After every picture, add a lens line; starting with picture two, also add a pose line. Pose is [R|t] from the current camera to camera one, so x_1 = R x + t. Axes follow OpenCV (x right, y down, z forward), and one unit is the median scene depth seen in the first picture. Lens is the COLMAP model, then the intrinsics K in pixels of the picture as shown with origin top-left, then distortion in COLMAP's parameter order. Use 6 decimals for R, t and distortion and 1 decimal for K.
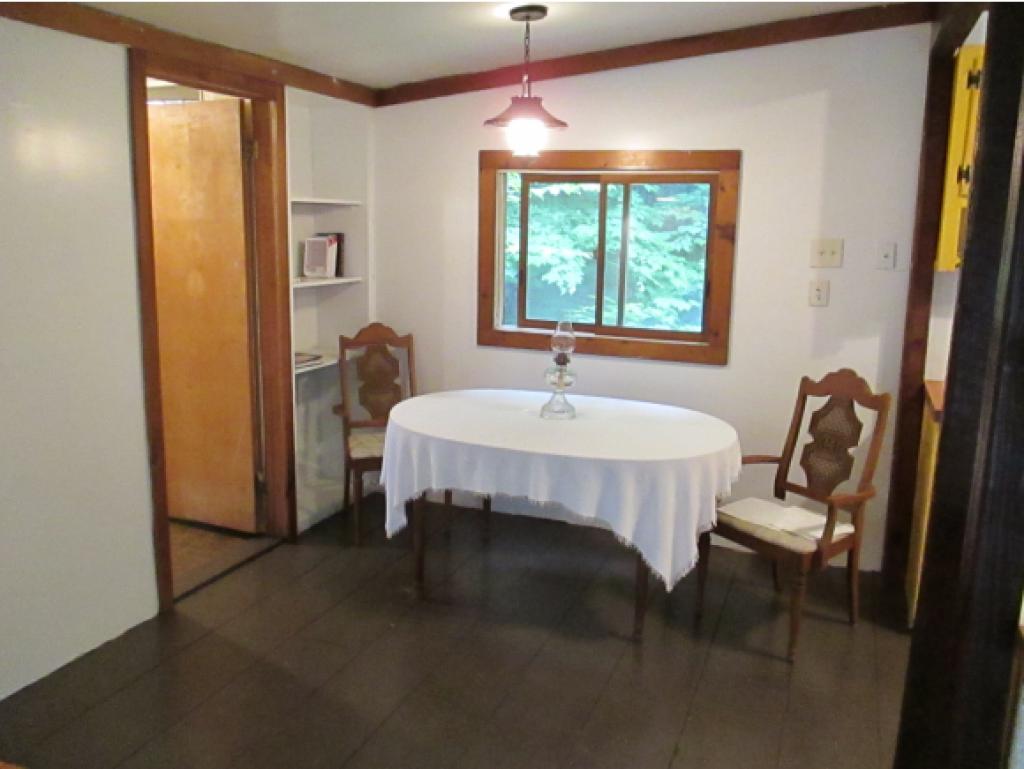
lens RADIAL K [[848.1, 0, 501.5], [0, 848.1, 376.5], [0, 0, 1]] dist [-0.018189, -0.008530]
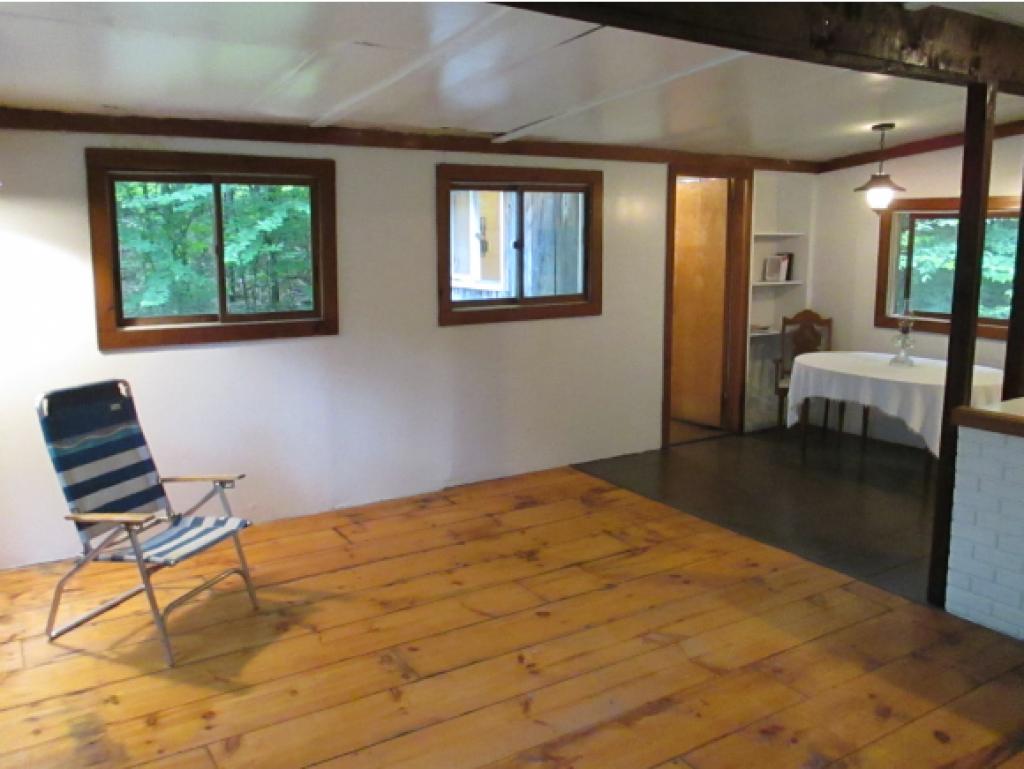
lens RADIAL K [[848.1, 0, 509.4], [0, 848.1, 374.2], [0, 0, 1]] dist [-0.018189, -0.008530]
pose [[0.817813, 0.072199, -0.570936, 0.338328], [-0.087476, 0.996166, 0.000672, 0.114730], [0.568796, 0.049394, 0.820994, -0.665843]]
